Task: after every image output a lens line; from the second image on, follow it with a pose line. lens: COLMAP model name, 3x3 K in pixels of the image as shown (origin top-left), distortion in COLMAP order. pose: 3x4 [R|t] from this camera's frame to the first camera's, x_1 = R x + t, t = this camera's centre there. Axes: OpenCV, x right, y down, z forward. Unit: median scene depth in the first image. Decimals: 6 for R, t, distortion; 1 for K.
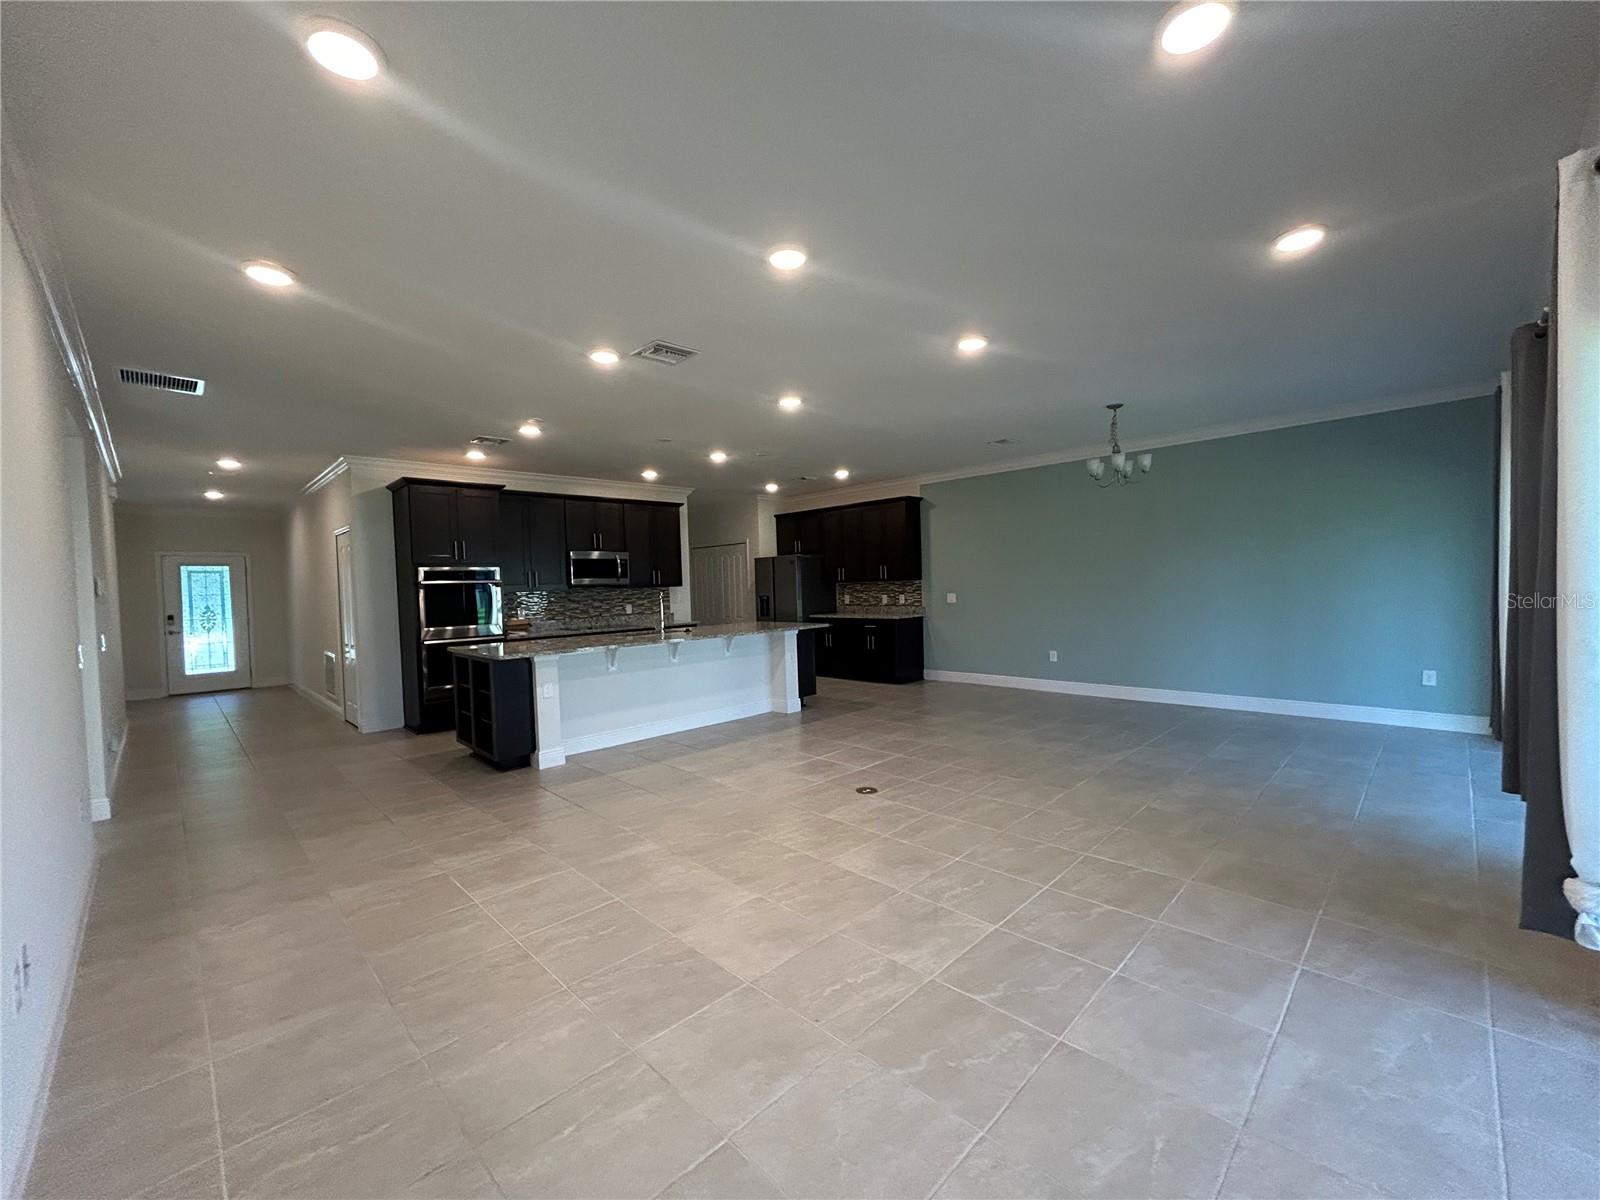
lens RADIAL K [[643.9, 0, 797.1], [0, 643.9, 601.7], [0, 0, 1]] dist [-0.002571, -0.000256]
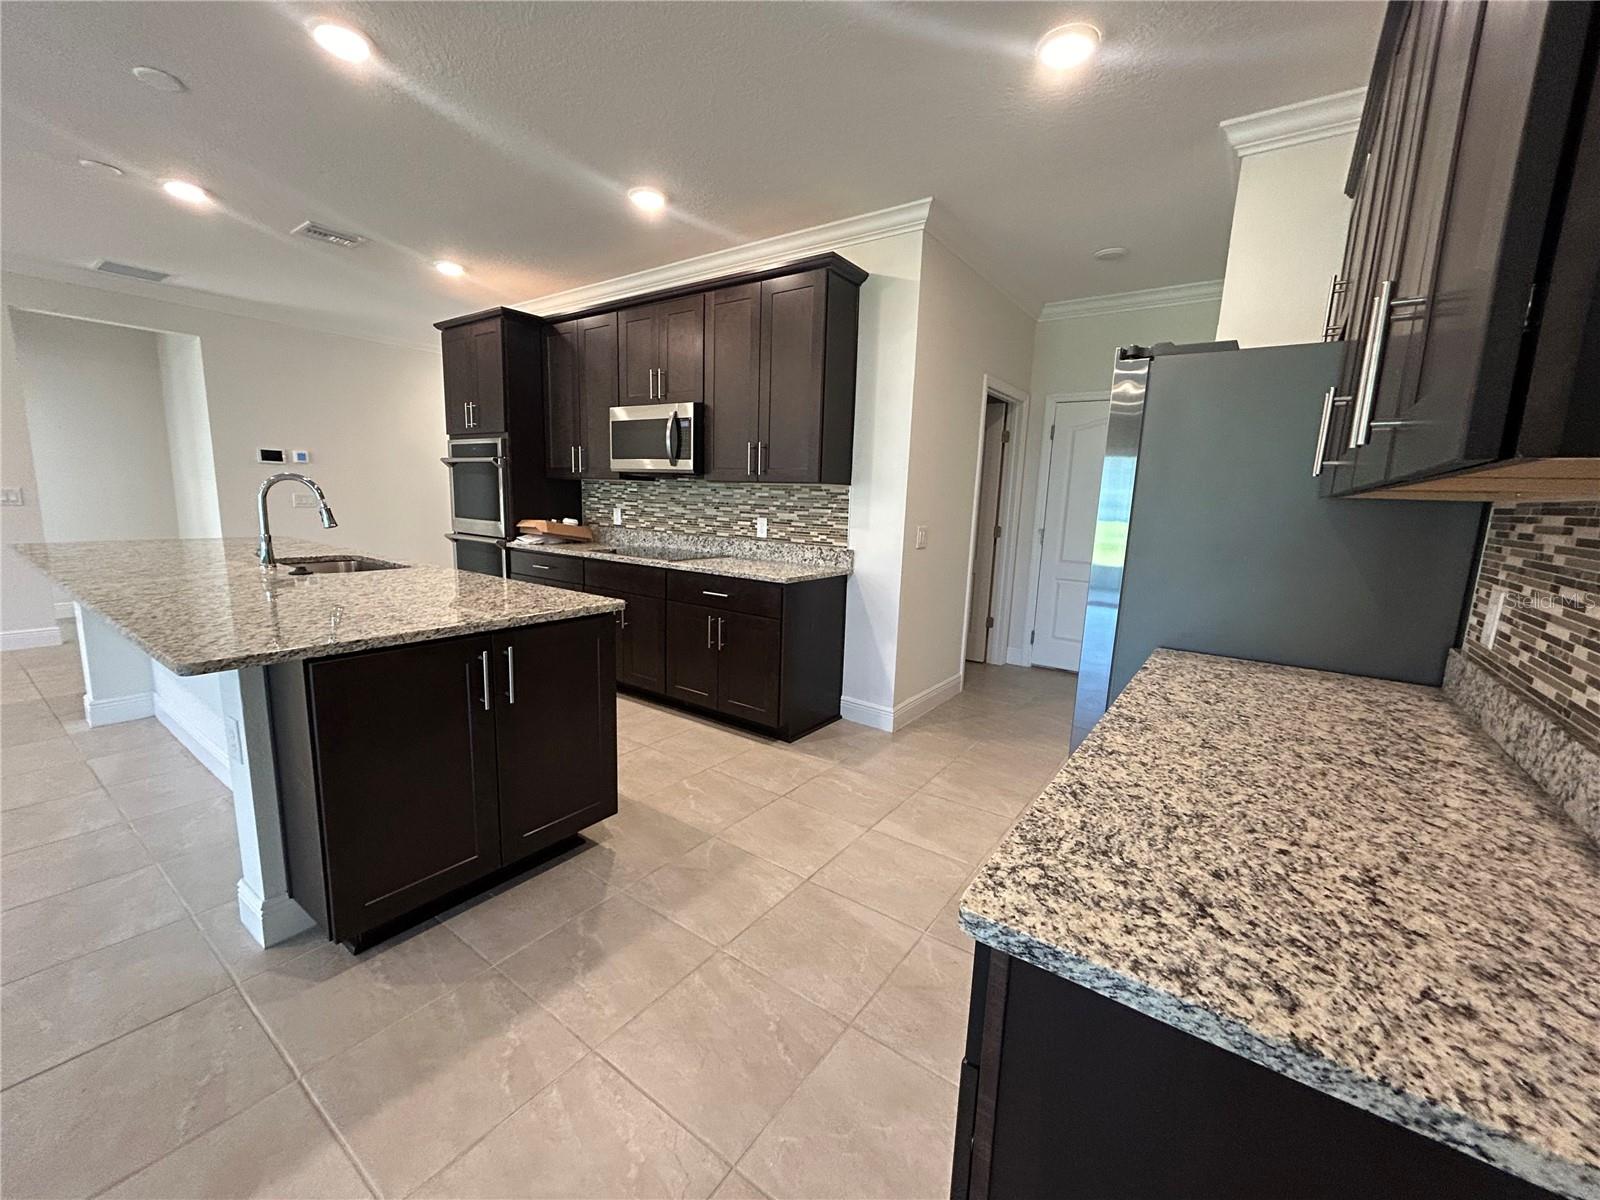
lens RADIAL K [[643.9, 0, 797.1], [0, 643.9, 601.7], [0, 0, 1]] dist [-0.002571, -0.000256]
pose [[0.164835, 0.195891, -0.966673, 0.220087], [-0.068522, 0.979985, 0.186905, -0.026598], [0.983938, 0.035430, 0.174959, 0.964432]]
